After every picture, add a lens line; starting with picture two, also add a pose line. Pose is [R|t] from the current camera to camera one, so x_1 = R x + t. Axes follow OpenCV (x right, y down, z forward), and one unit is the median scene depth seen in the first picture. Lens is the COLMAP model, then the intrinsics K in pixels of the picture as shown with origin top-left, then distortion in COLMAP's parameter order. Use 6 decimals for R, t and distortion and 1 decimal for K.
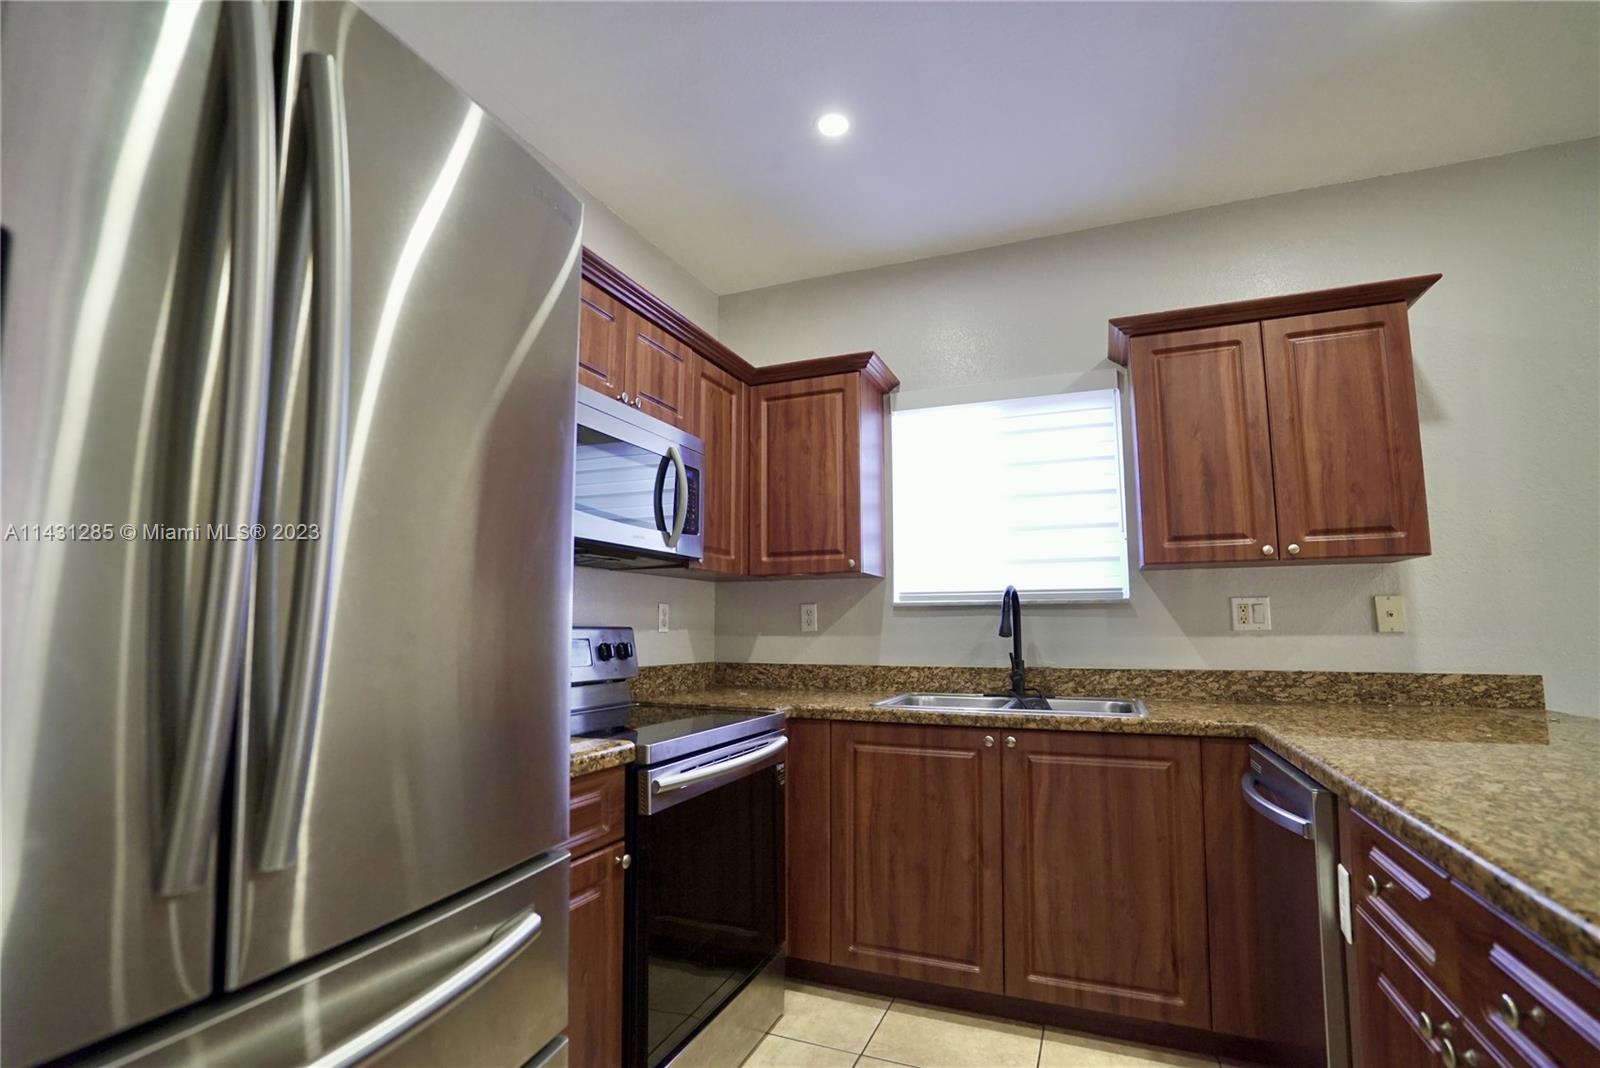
lens RADIAL K [[752.5, 0, 796.3], [0, 752.5, 545.7], [0, 0, 1]] dist [-0.054967, 0.019970]
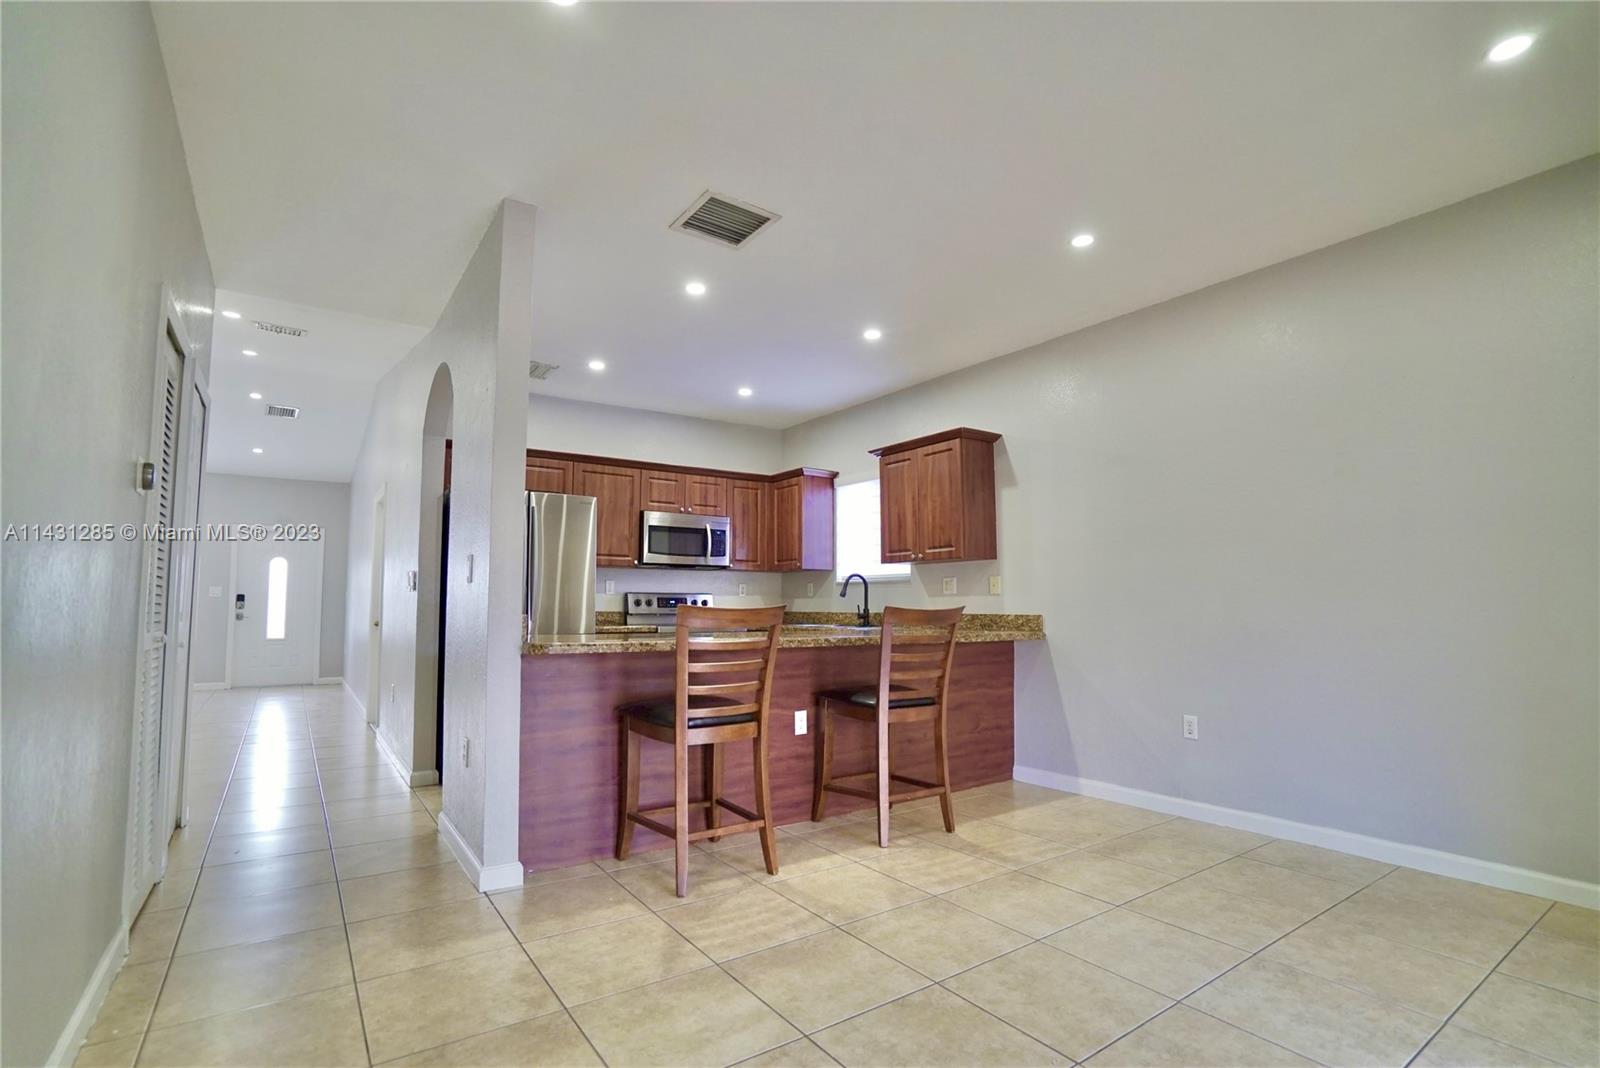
lens RADIAL K [[739.8, 0, 791.0], [0, 739.8, 549.1], [0, 0, 1]] dist [-0.057751, 0.018950]
pose [[0.844979, -0.038608, -0.533404, 1.340192], [0.054646, 0.998403, 0.014300, -0.060106], [0.532001, -0.041231, 0.845739, -0.937865]]
